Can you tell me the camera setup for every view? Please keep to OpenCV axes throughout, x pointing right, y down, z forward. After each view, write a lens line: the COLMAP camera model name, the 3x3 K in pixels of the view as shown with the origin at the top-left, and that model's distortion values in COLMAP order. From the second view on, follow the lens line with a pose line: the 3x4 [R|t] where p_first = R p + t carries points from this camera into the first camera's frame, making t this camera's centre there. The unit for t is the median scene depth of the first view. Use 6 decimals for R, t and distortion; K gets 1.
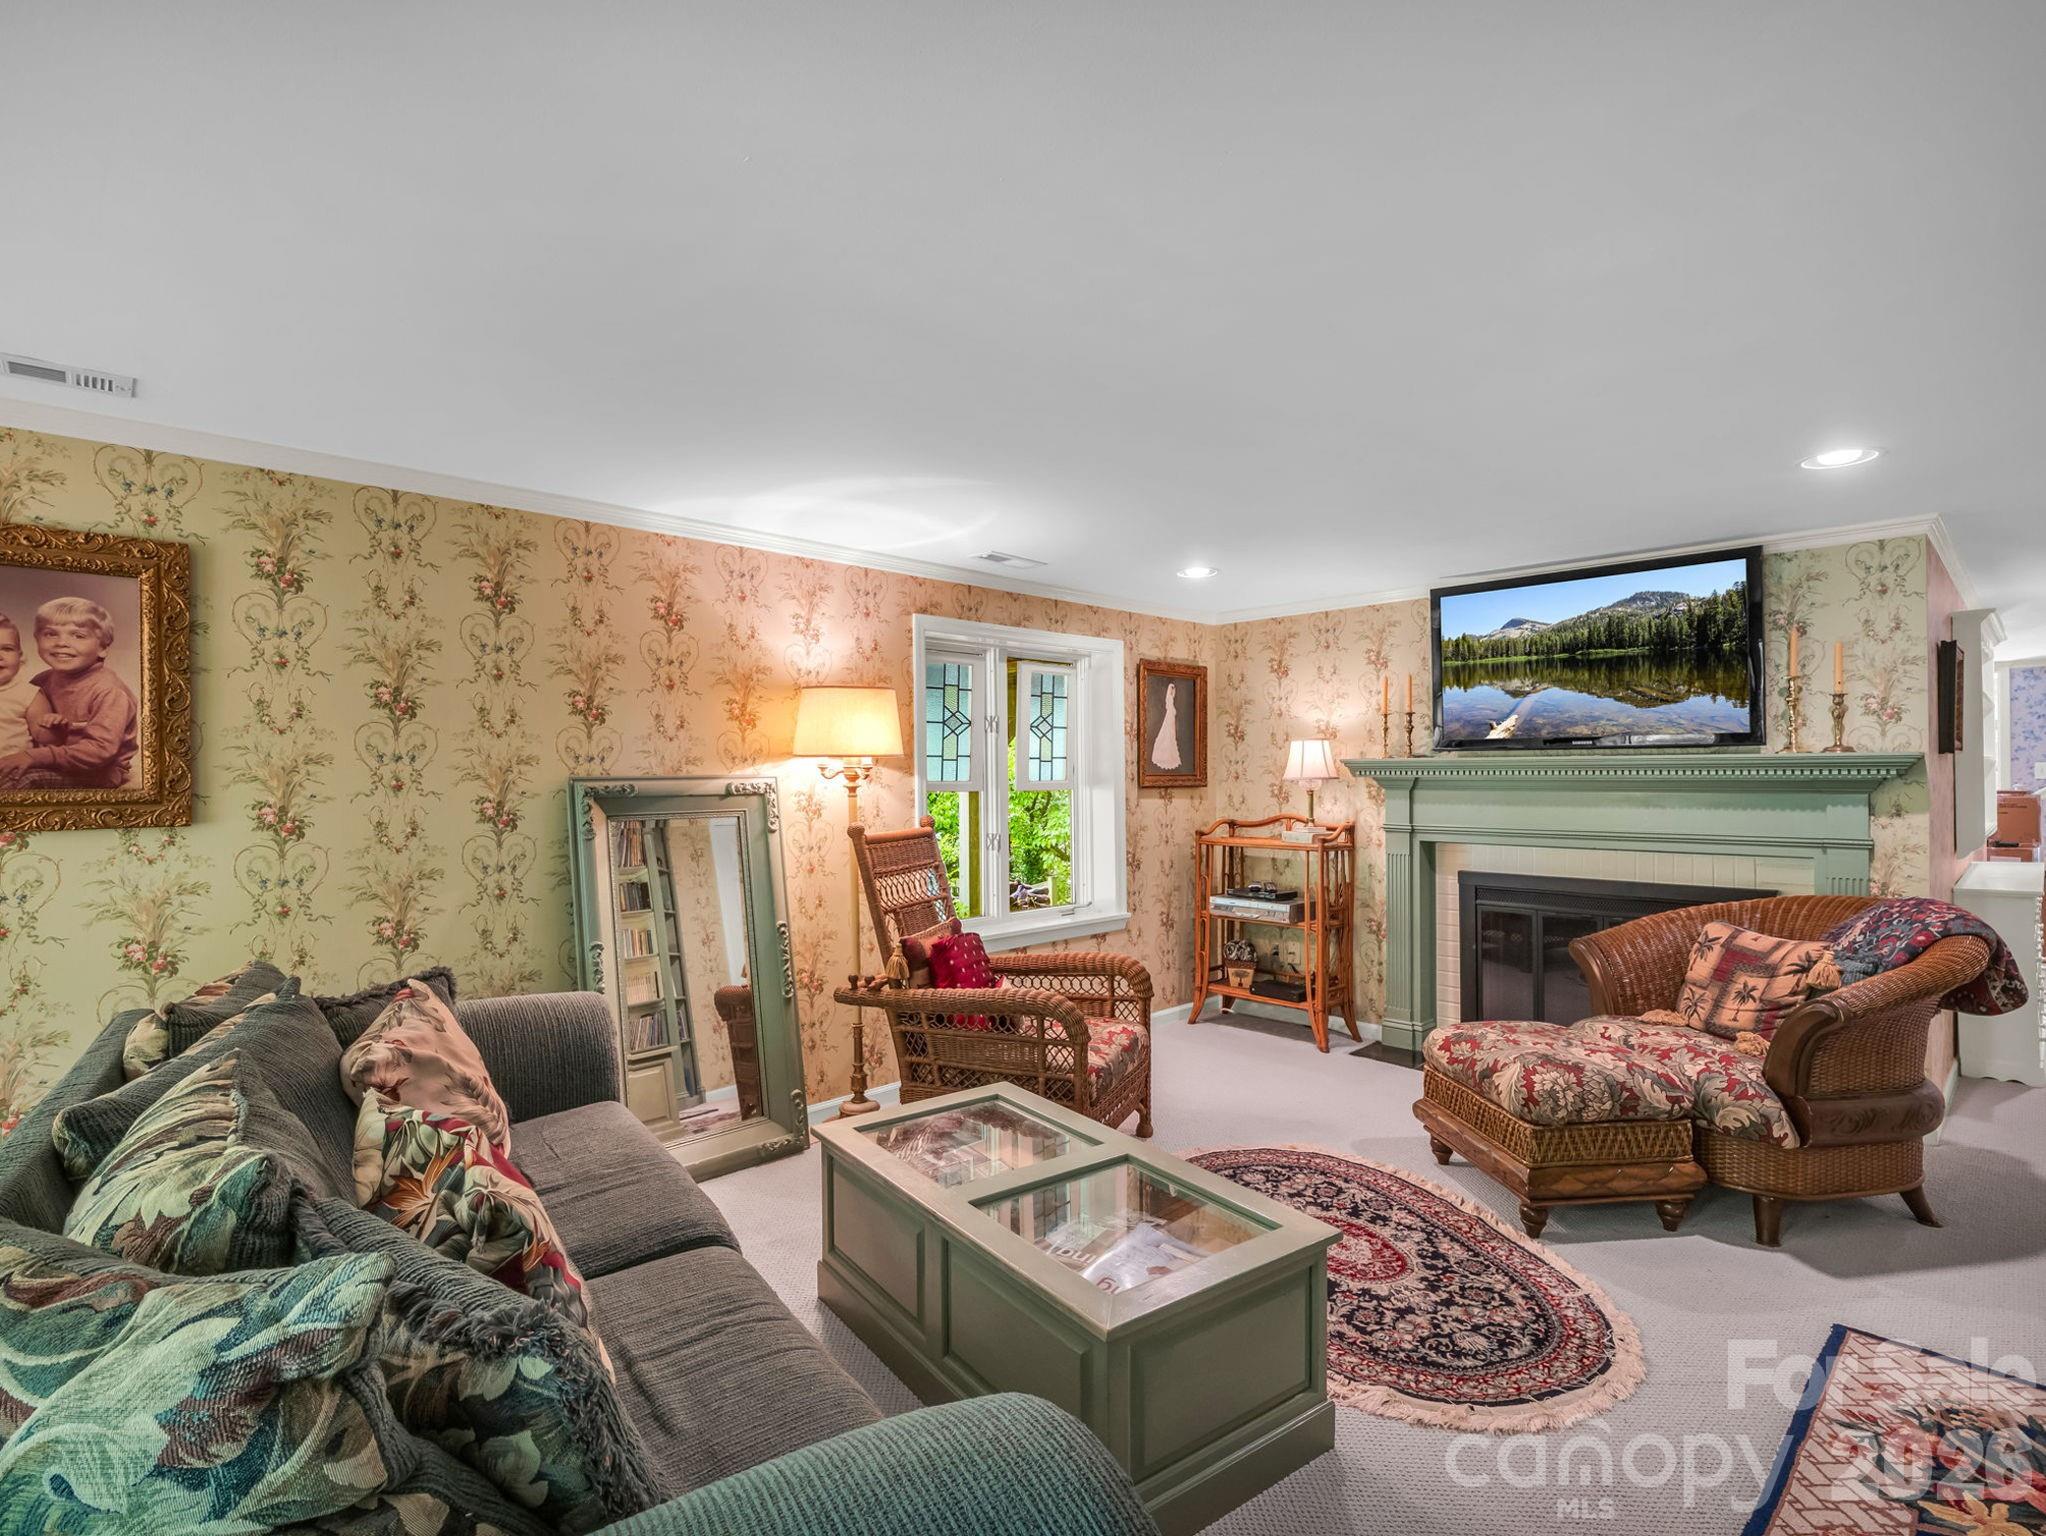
lens RADIAL K [[988.7, 0, 1027.2], [0, 988.7, 782.1], [0, 0, 1]] dist [-0.004307, -0.001201]
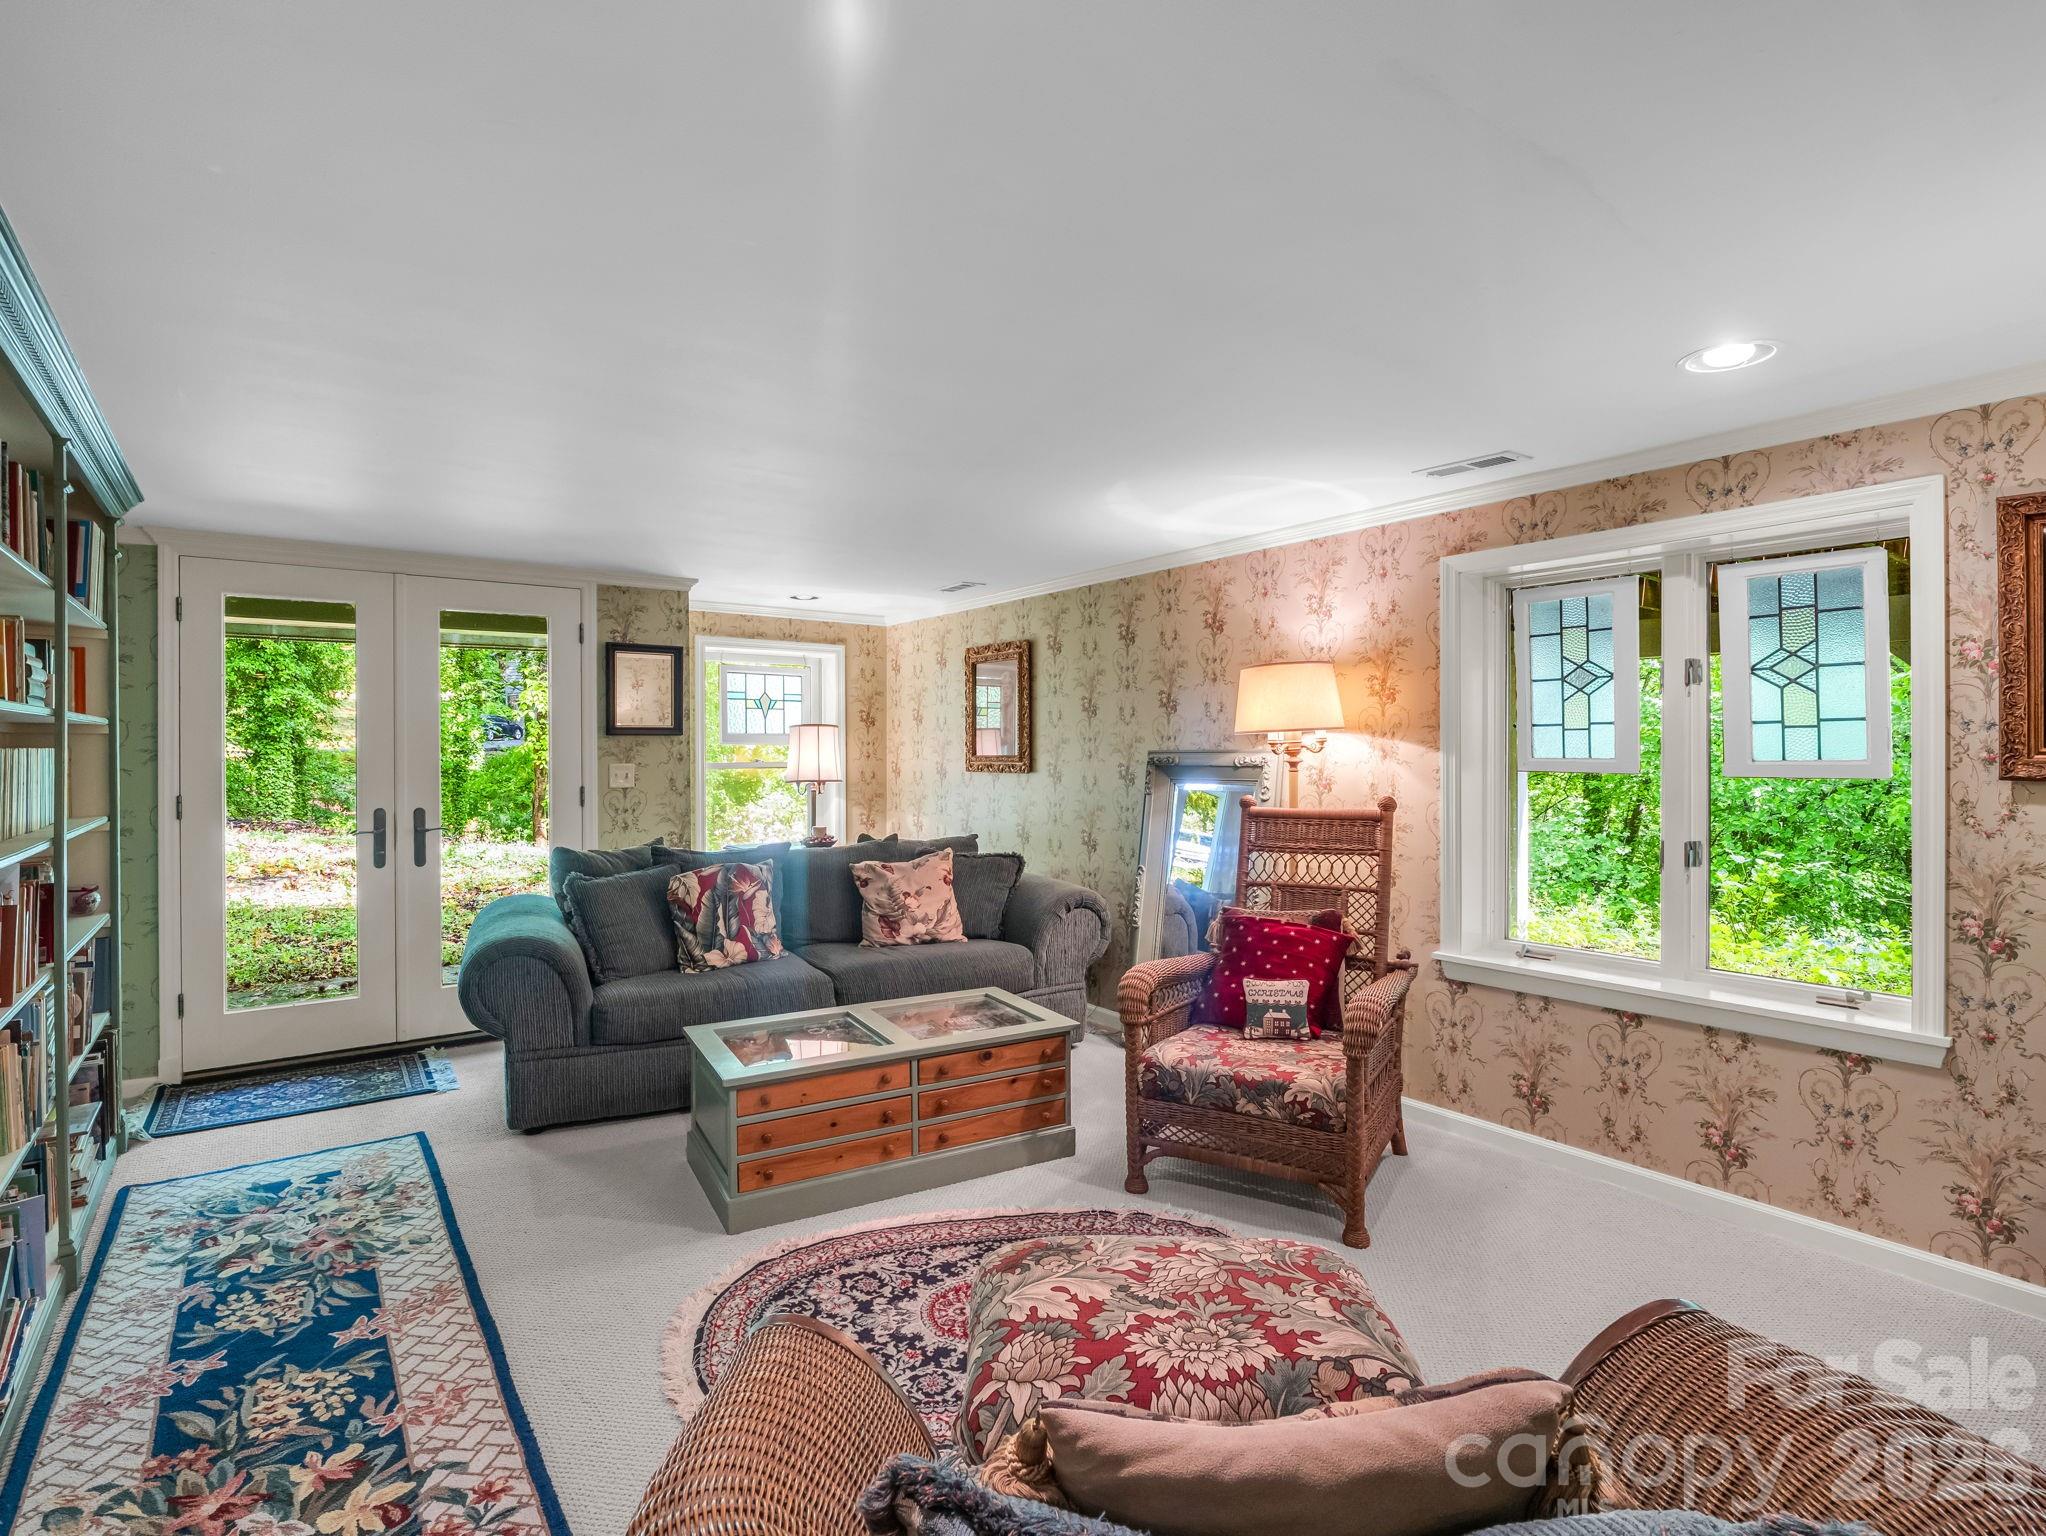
lens RADIAL K [[1037.2, 0, 1023.0], [0, 1037.2, 768.0], [0, 0, 1]] dist [-0.017021, 0.000145]
pose [[-0.129920, 0.021448, -0.991292, 0.928836], [-0.004363, 0.999744, 0.022203, -0.011204], [0.991515, 0.007210, -0.129793, 0.877464]]
